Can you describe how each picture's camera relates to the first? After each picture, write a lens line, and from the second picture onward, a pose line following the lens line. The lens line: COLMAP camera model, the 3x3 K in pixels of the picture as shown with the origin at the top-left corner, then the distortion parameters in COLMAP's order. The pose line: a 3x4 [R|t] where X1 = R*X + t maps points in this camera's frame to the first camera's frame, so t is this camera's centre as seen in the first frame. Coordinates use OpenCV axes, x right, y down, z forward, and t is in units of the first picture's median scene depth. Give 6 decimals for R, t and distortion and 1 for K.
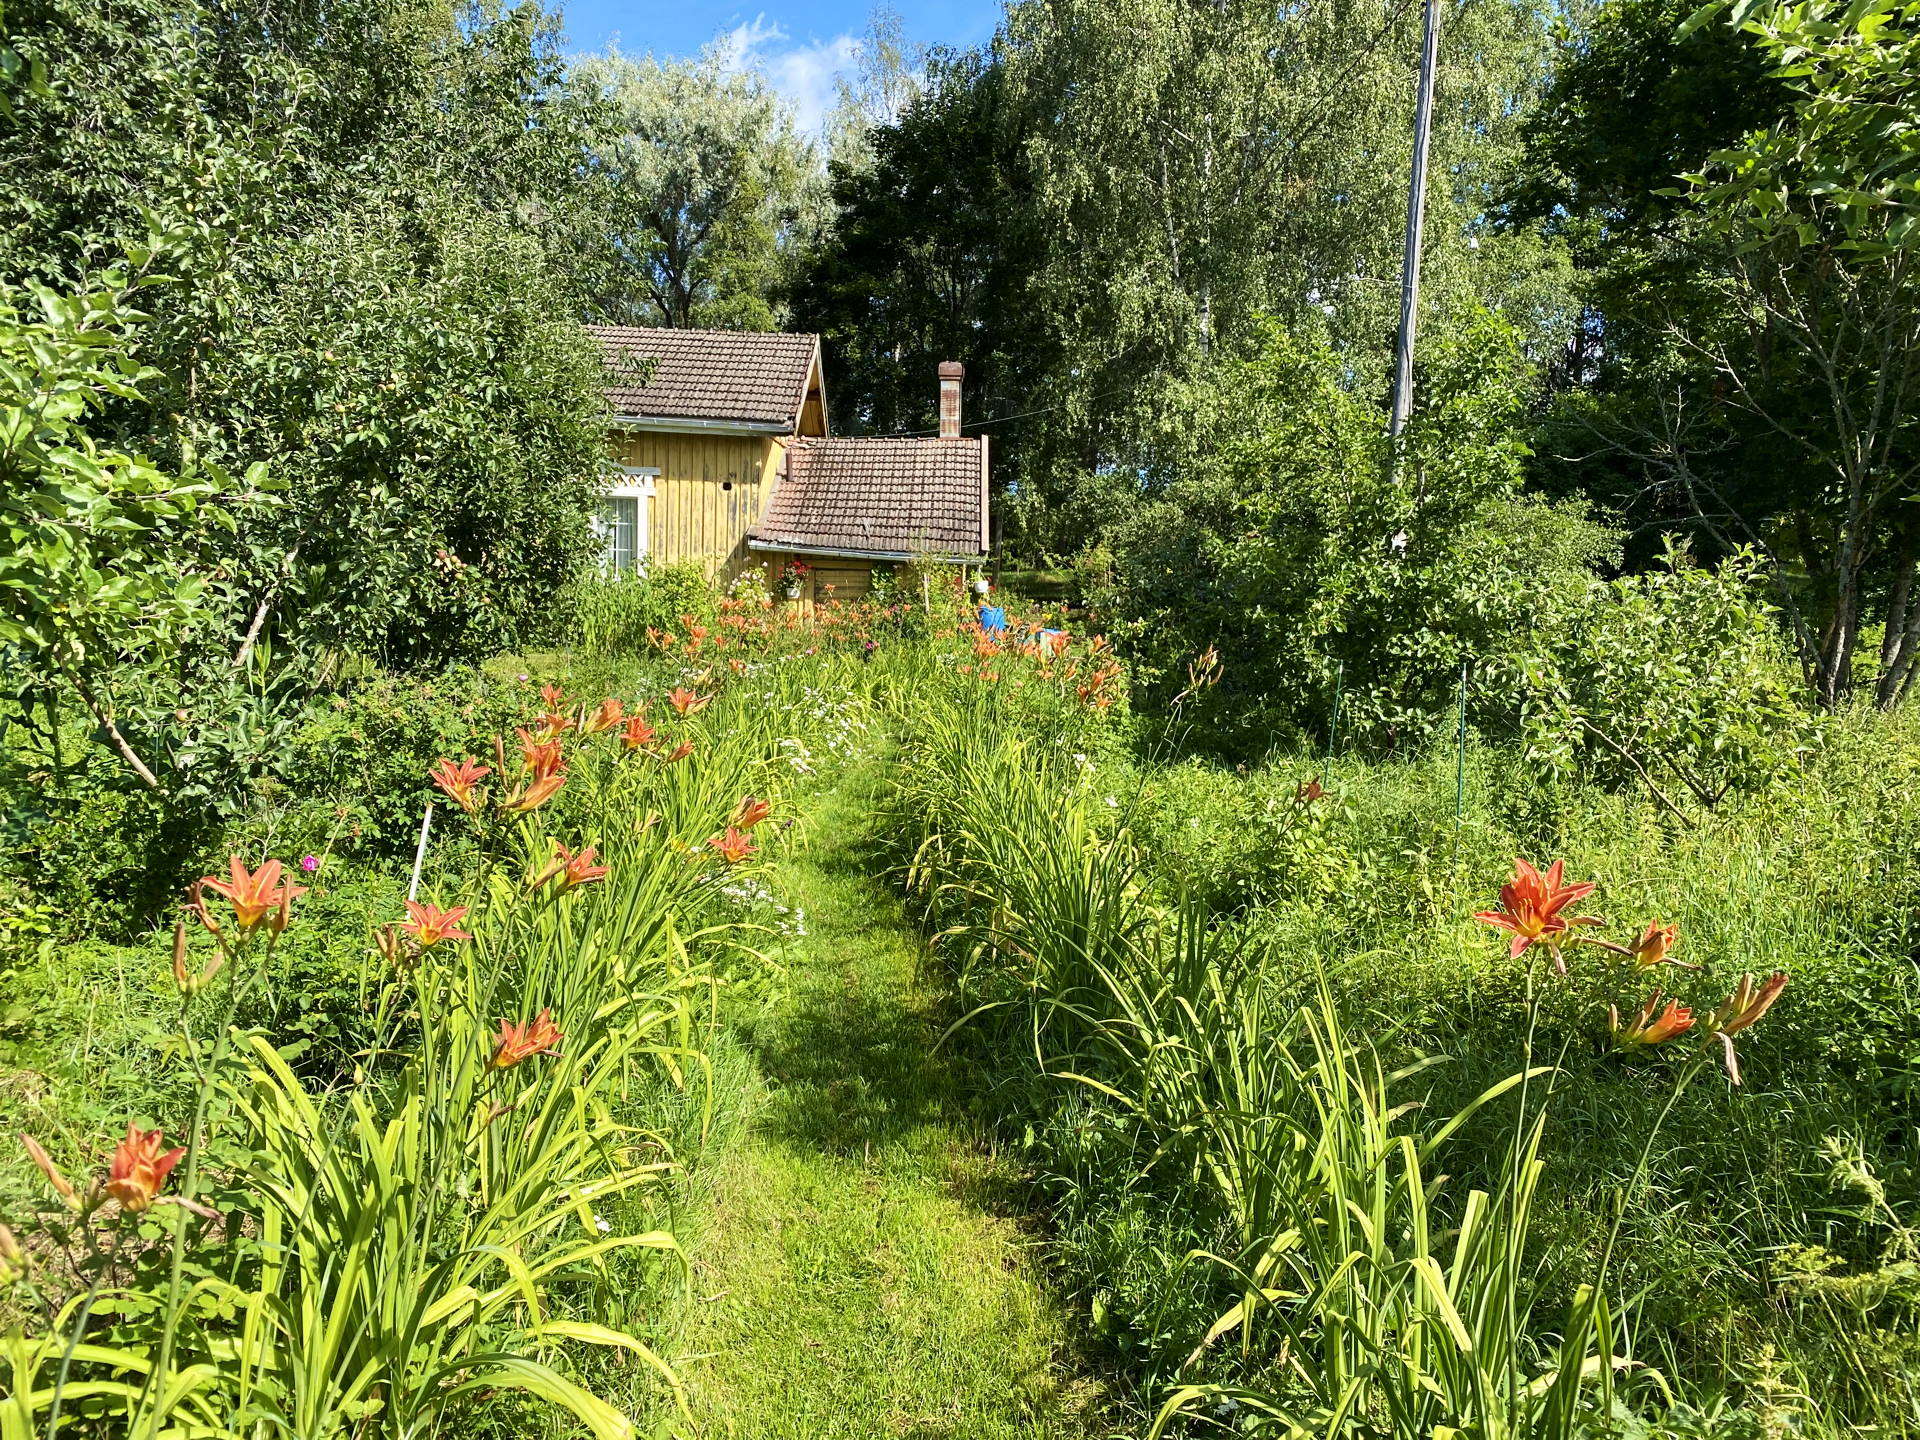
lens RADIAL K [[1439.5, 0, 968.4], [0, 1439.5, 703.9], [0, 0, 1]] dist [0.043645, -0.075160]
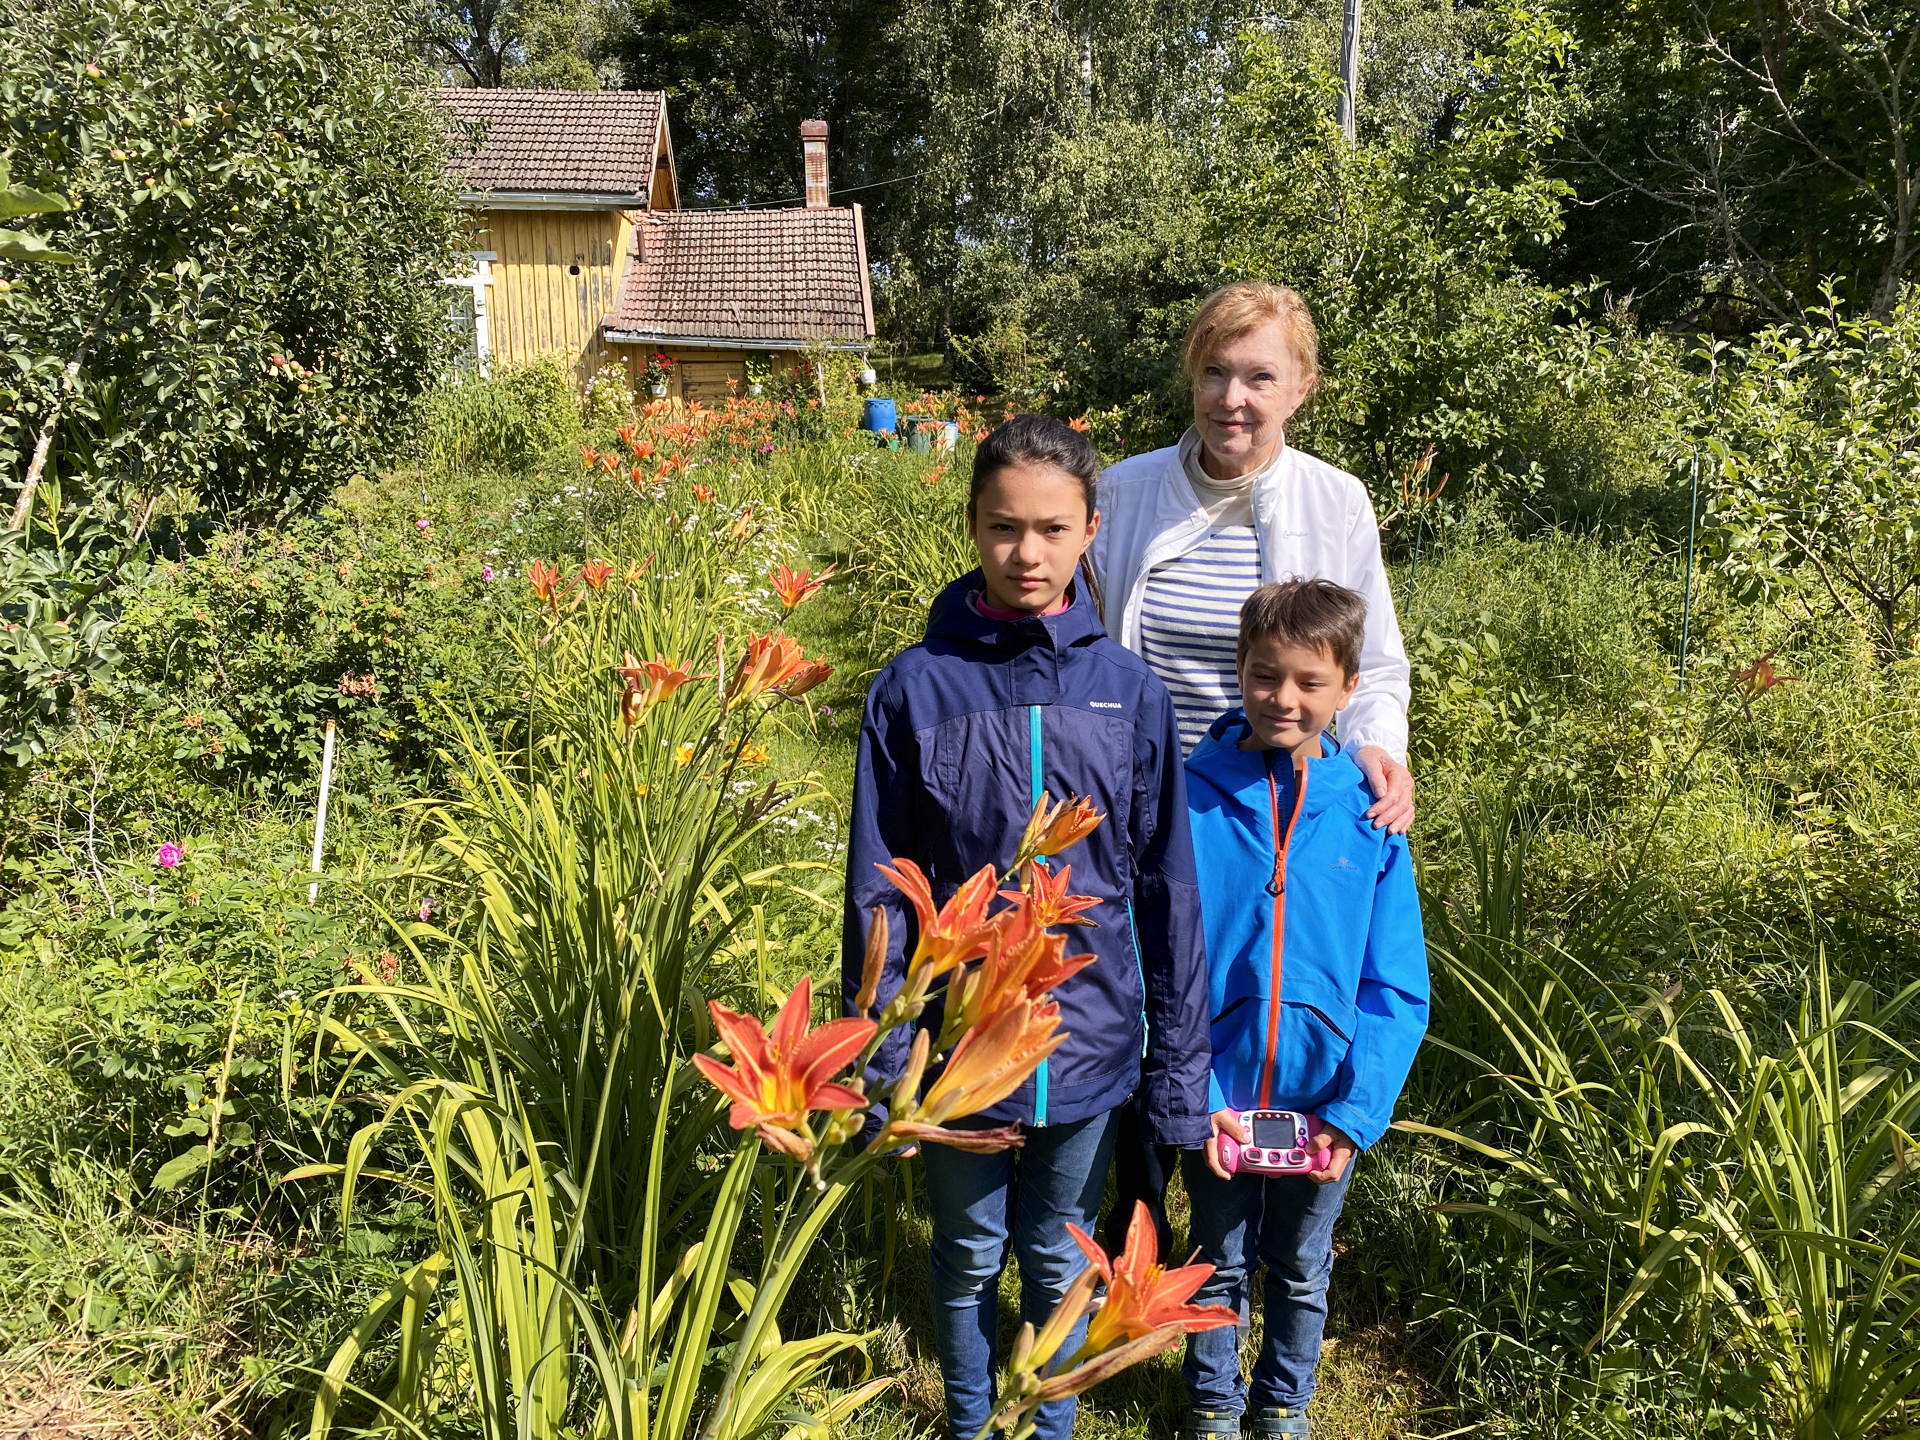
lens RADIAL K [[1451.7, 0, 962.6], [0, 1451.7, 697.6], [0, 0, 1]] dist [-0.027787, 0.042075]
pose [[0.993719, -0.058329, 0.095500, -0.067241], [0.044486, 0.988988, 0.141153, -0.013565], [-0.102682, -0.136018, 0.985371, 0.140795]]
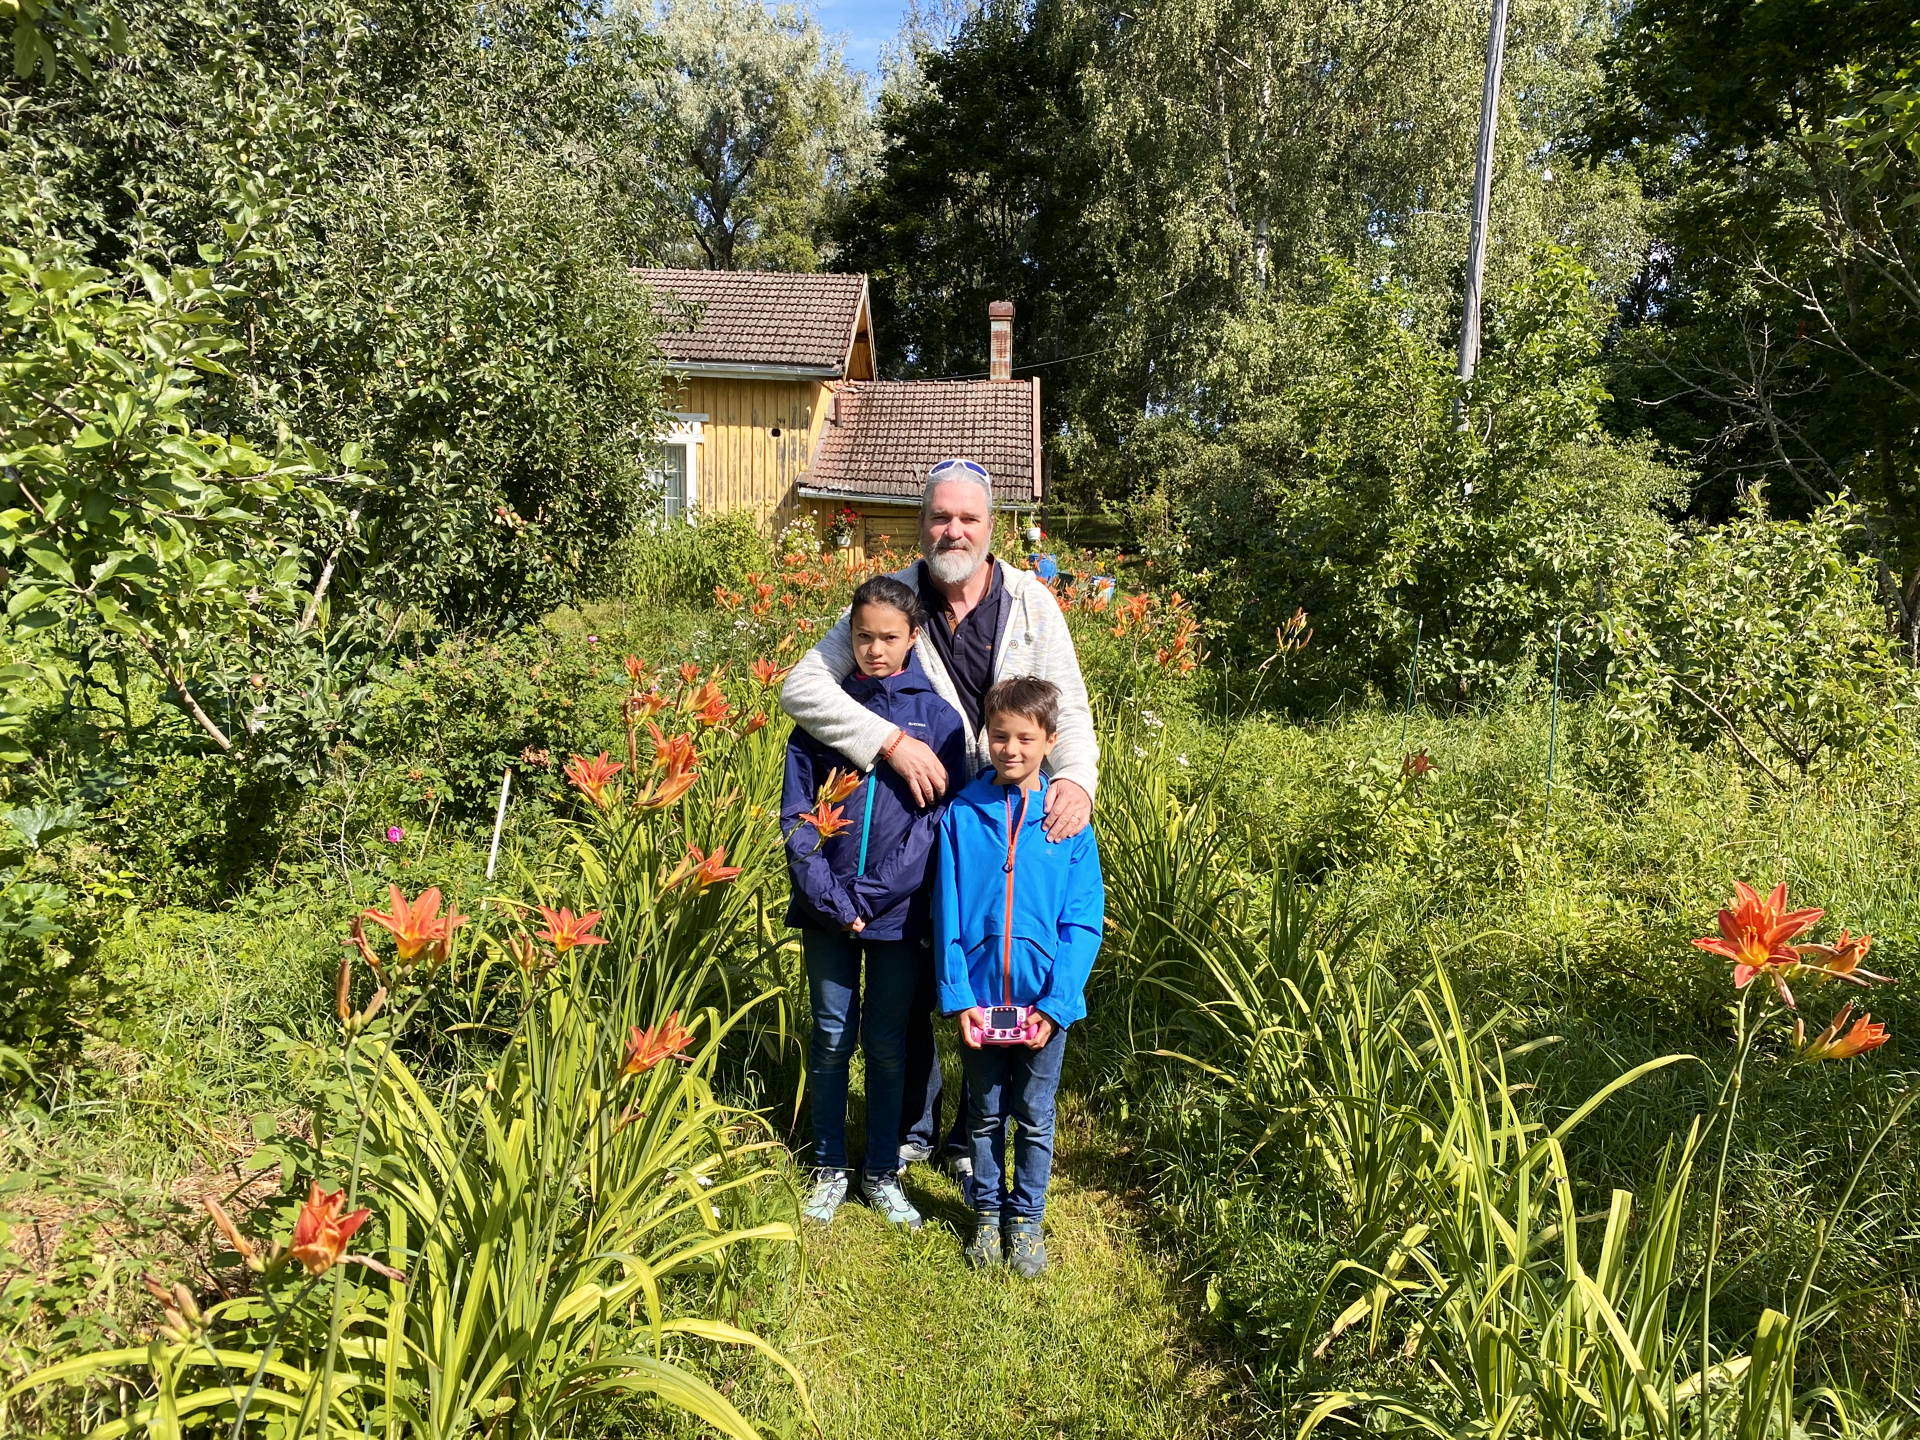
lens RADIAL K [[1441.4, 0, 983.3], [0, 1441.4, 726.1], [0, 0, 1]] dist [0.058964, -0.119634]
pose [[0.999791, -0.002552, -0.020262, -0.012719], [0.003646, 0.998528, 0.054121, -0.006686], [0.020094, -0.054183, 0.998329, 0.007611]]
